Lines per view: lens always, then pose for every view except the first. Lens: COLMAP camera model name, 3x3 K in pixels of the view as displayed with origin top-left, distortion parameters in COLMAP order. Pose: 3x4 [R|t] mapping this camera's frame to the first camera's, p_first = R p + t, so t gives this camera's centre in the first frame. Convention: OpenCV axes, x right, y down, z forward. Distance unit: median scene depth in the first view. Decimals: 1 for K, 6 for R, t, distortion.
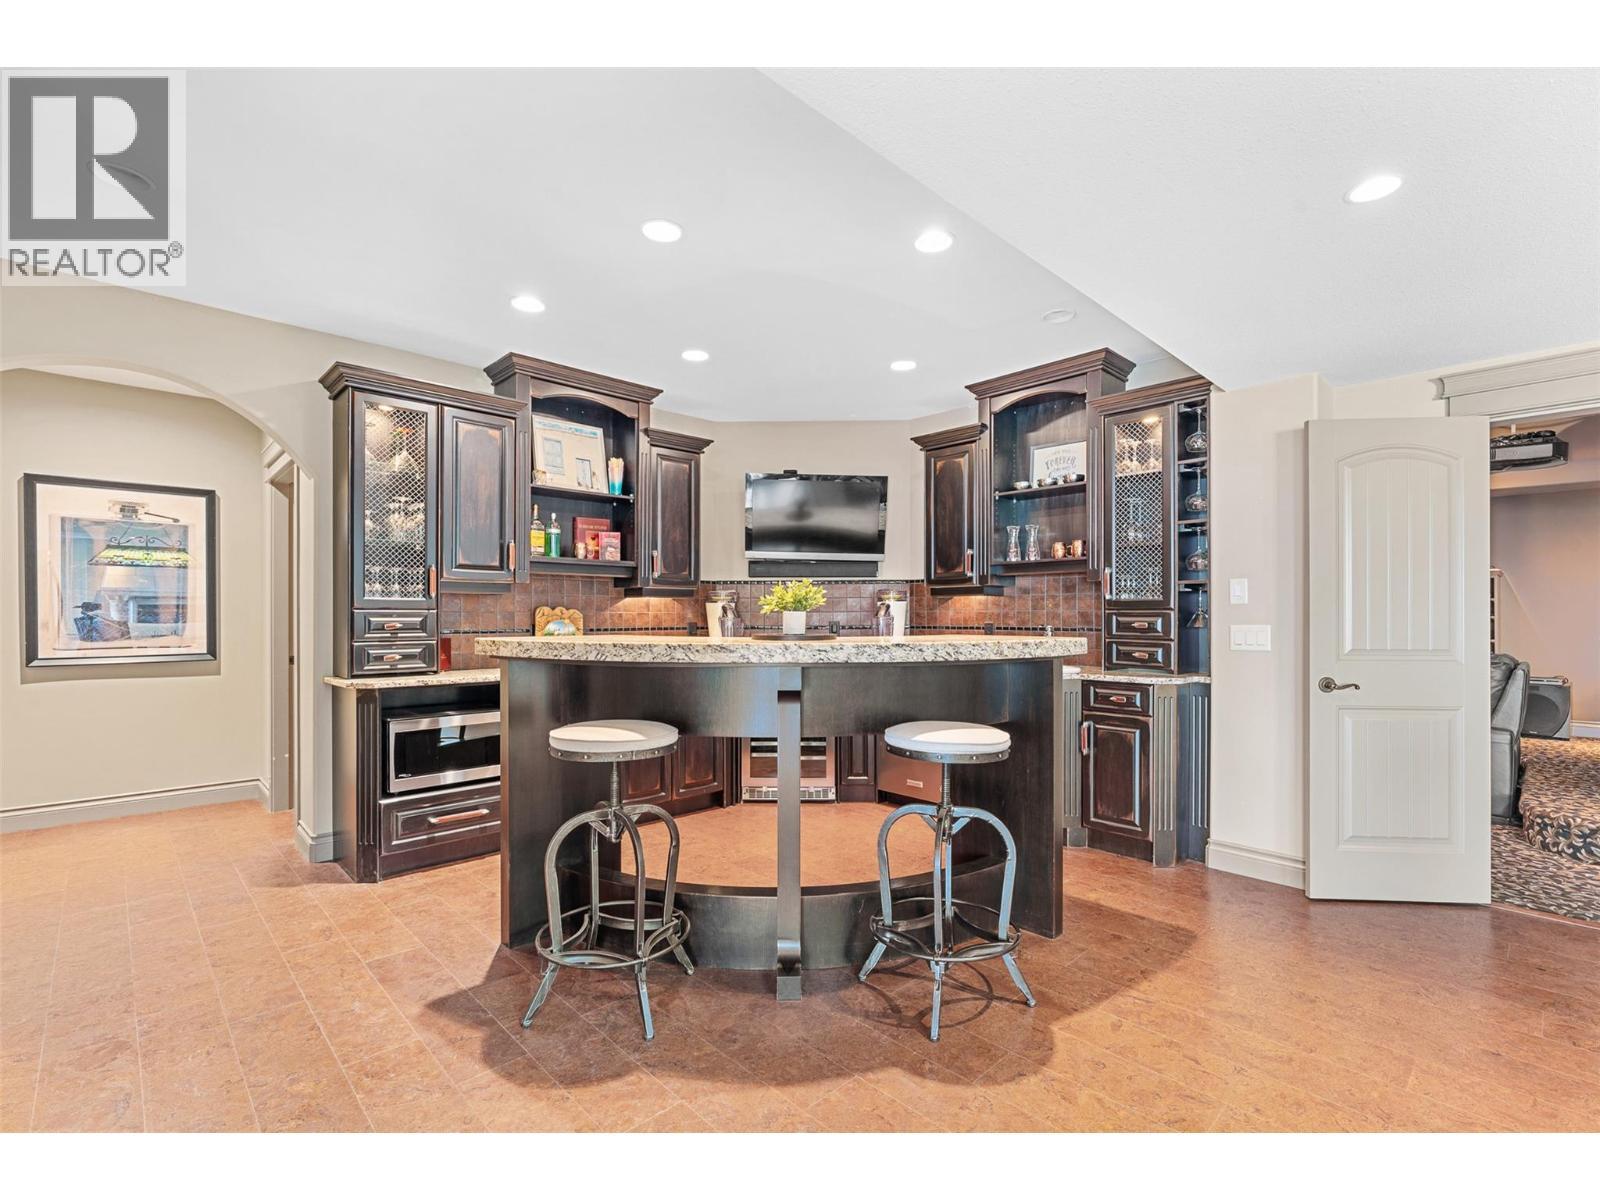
lens RADIAL K [[716.0, 0, 772.9], [0, 716.0, 610.7], [0, 0, 1]] dist [0.003753, 0.000302]
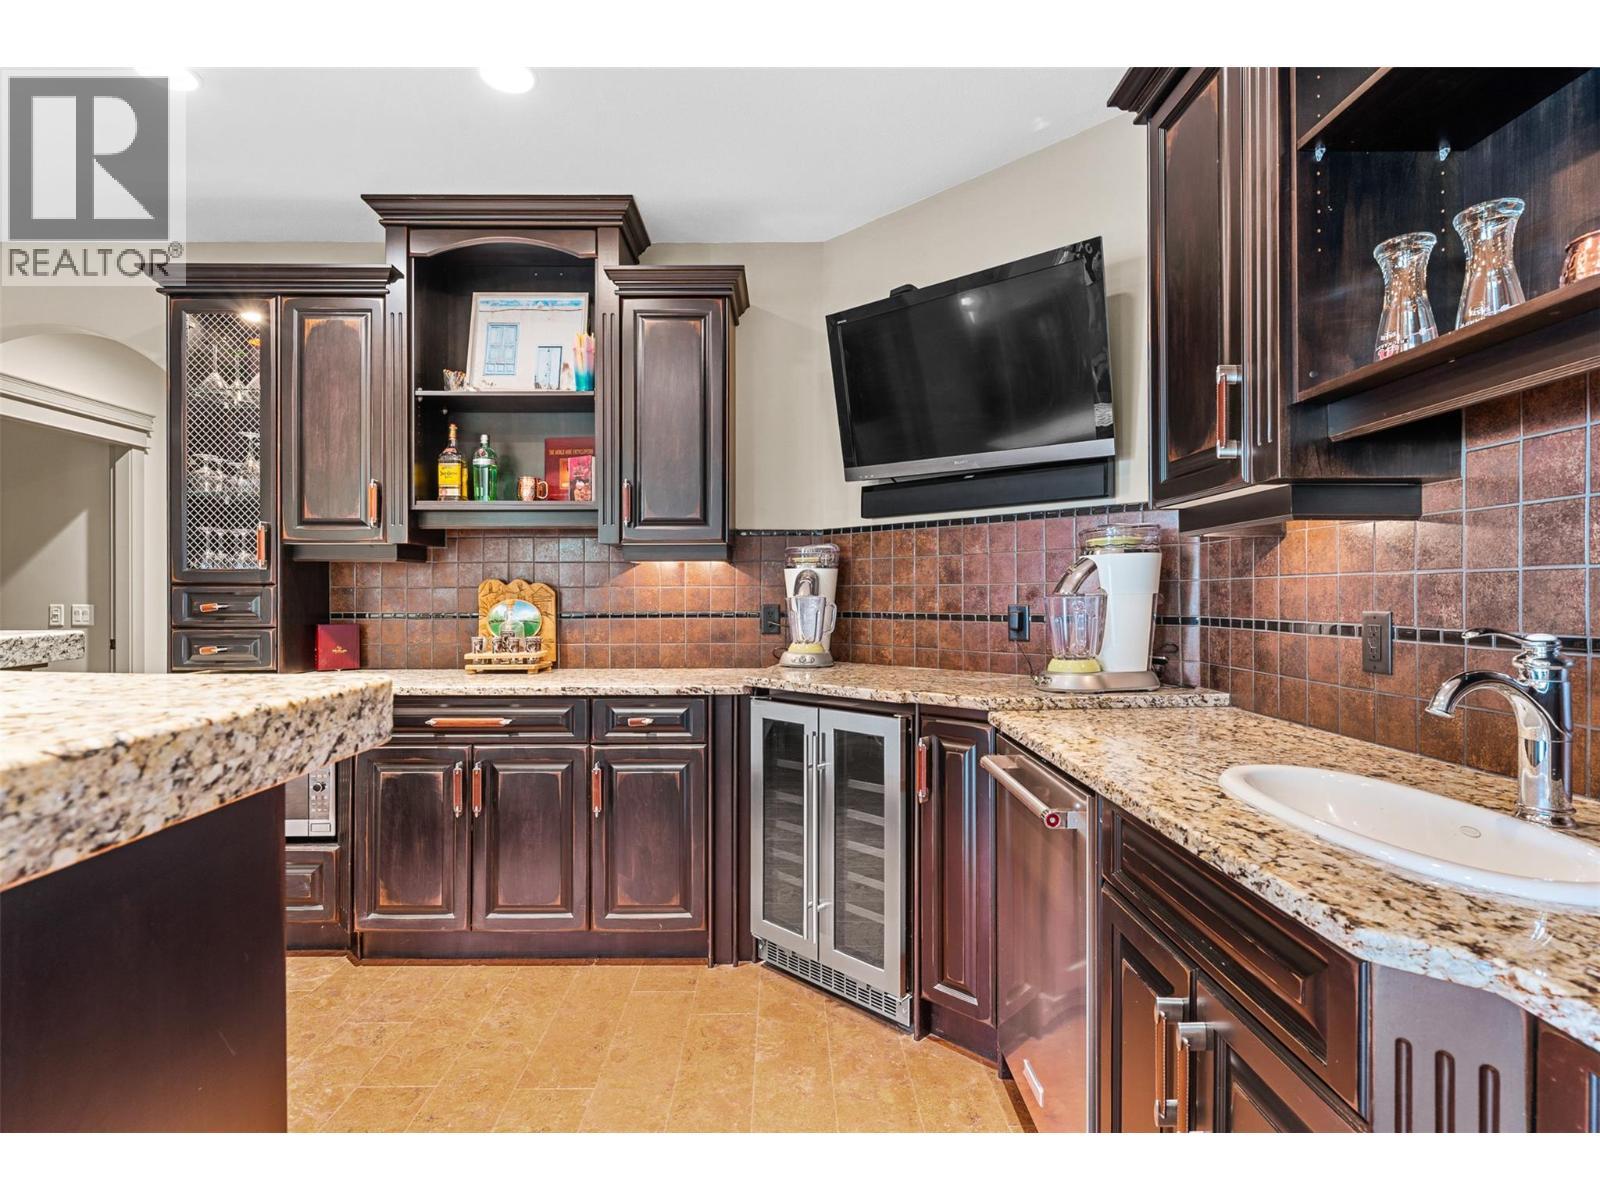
lens RADIAL K [[785.2, 0, 799.3], [0, 785.2, 593.7], [0, 0, 1]] dist [0.027040, 0.000119]
pose [[0.733981, -0.002230, -0.679166, 0.372074], [0.001926, 0.999997, -0.001202, 0.008717], [0.679167, -0.000426, 0.733984, 0.643153]]
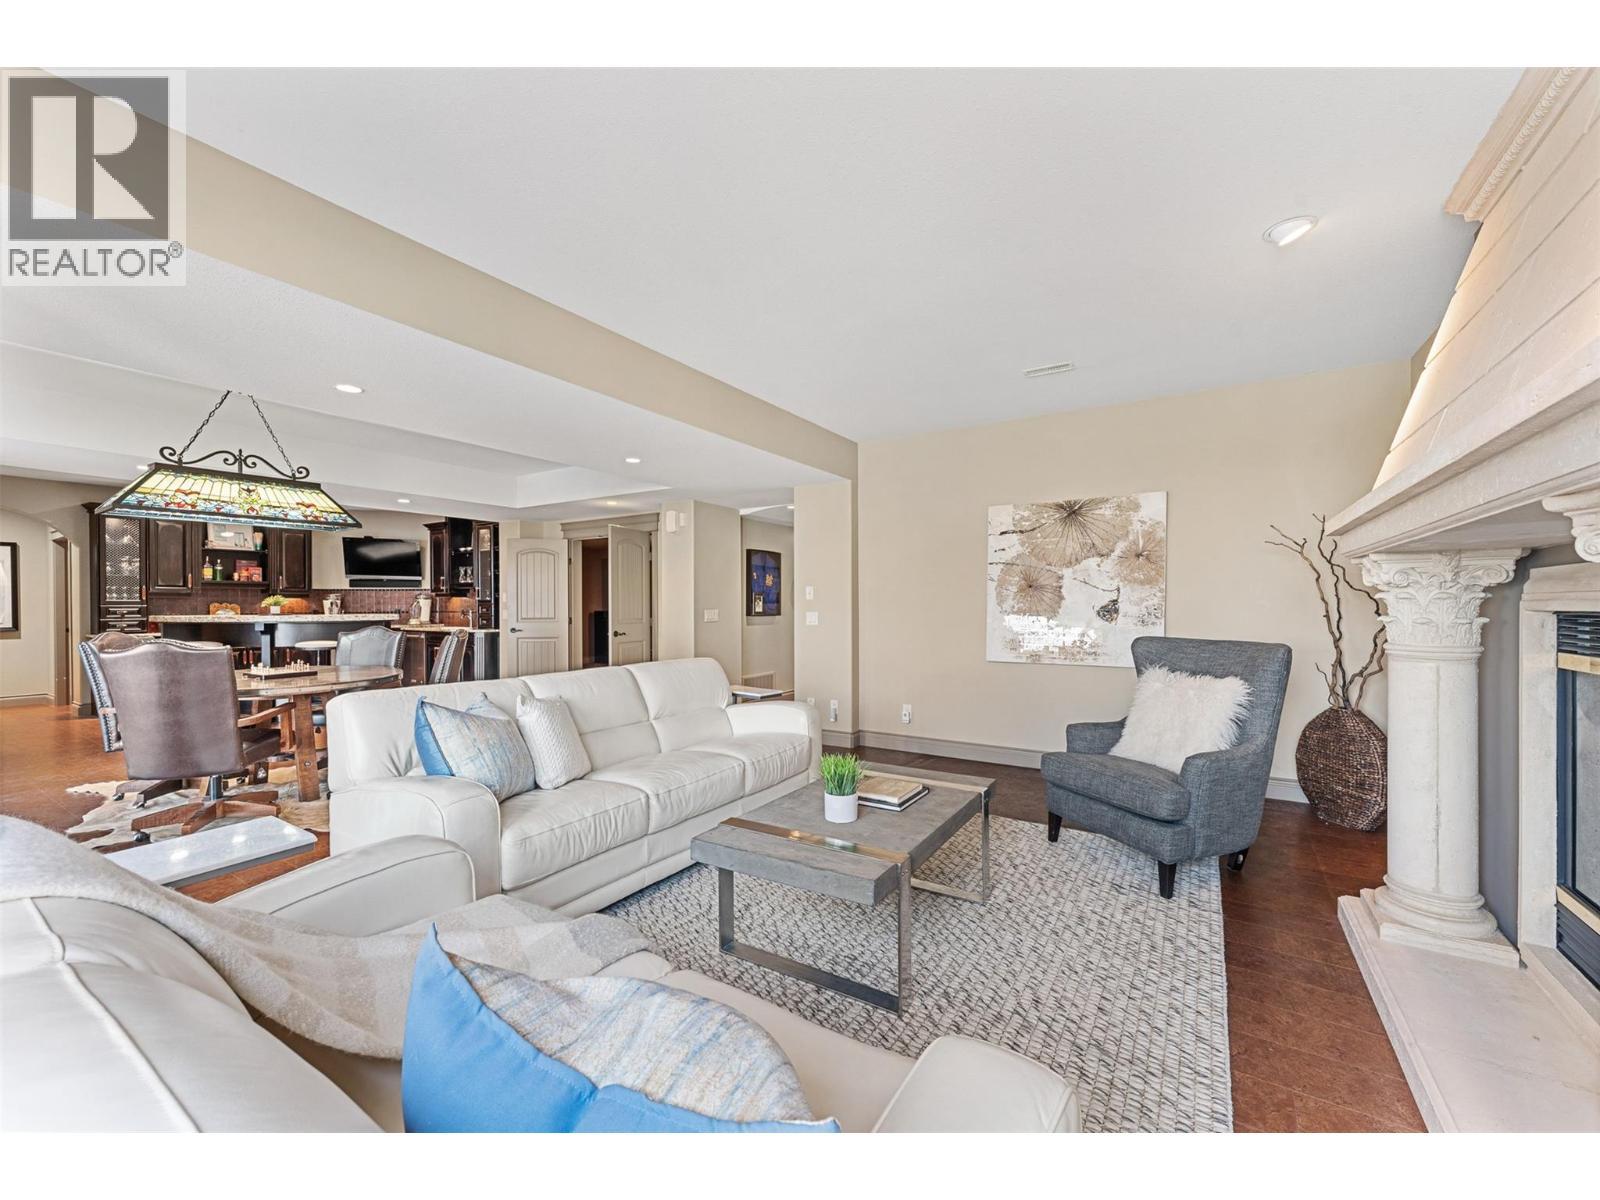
lens RADIAL K [[660.2, 0, 809.0], [0, 660.2, 605.9], [0, 0, 1]] dist [0.001245, -0.000011]
pose [[0.967810, -0.003403, 0.251658, 0.875451], [0.000761, 0.999944, 0.010594, -0.016039], [-0.251680, -0.010062, 0.967758, -1.317796]]
